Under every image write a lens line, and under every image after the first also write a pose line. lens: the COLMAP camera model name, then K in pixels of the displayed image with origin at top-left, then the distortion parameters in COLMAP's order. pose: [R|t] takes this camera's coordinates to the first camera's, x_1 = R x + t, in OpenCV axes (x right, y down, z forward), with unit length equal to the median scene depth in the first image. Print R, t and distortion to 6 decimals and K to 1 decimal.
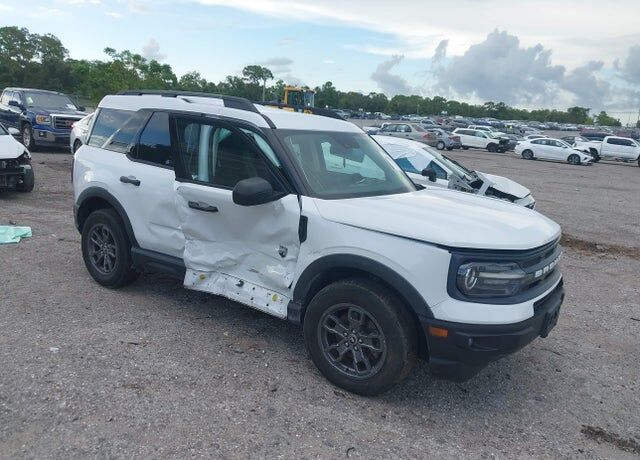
lens RADIAL K [[498.3, 0, 320.0], [0, 498.3, 230.0], [0, 0, 1]] dist [-0.002756, -0.002440]
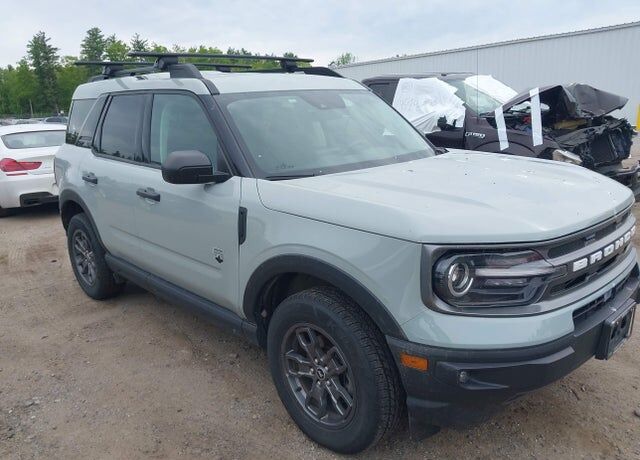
lens RADIAL K [[498.3, 0, 320.0], [0, 498.3, 230.0], [0, 0, 1]] dist [-0.002756, -0.002440]
pose [[0.975728, -0.071760, -0.206893, 0.234337], [0.078054, 0.996697, 0.022411, 0.003286], [0.204601, -0.038016, 0.978107, 0.290580]]
